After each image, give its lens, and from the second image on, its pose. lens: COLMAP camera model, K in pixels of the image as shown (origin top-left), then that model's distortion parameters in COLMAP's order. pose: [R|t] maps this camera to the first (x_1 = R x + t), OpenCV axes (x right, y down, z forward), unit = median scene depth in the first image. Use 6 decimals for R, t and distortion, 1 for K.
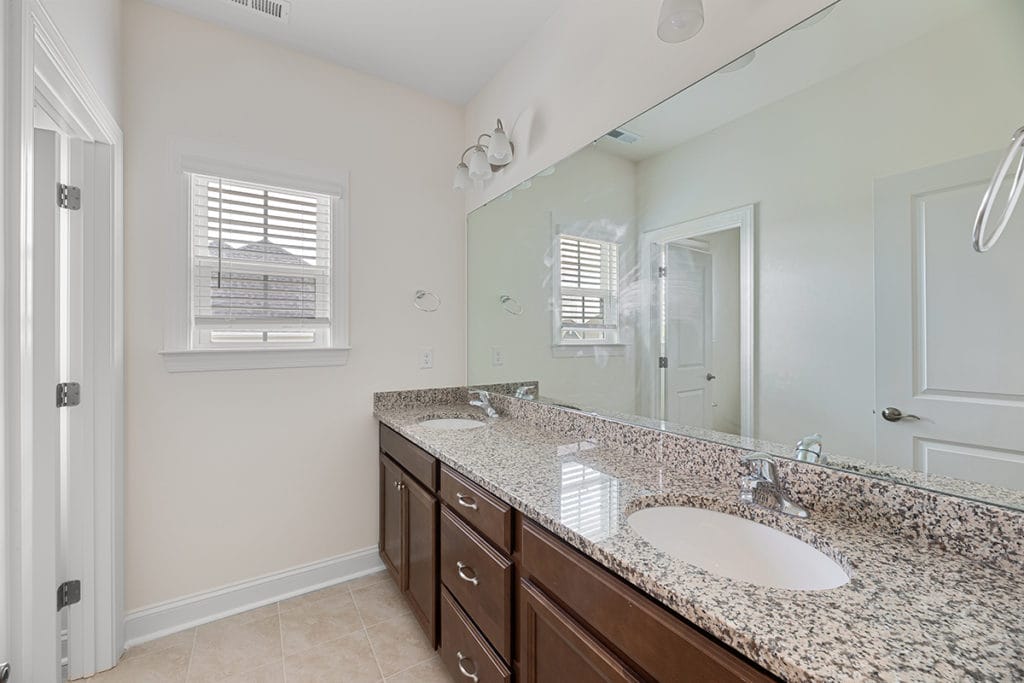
lens RADIAL K [[423.6, 0, 516.4], [0, 423.6, 339.0], [0, 0, 1]] dist [-0.003192, -0.000380]
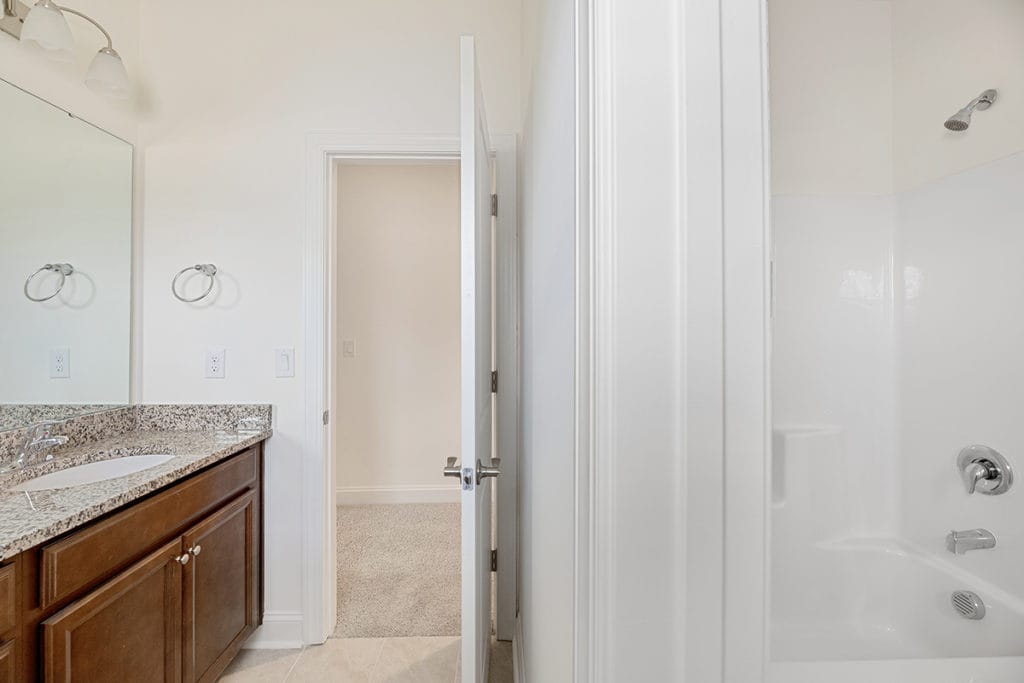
lens RADIAL K [[423.6, 0, 509.9], [0, 423.6, 333.7], [0, 0, 1]] dist [-0.003192, -0.000380]
pose [[-0.859458, -0.005552, 0.511177, -1.578352], [0.001534, 0.999909, 0.013440, -0.019309], [-0.511205, 0.012335, -0.859370, 1.634797]]
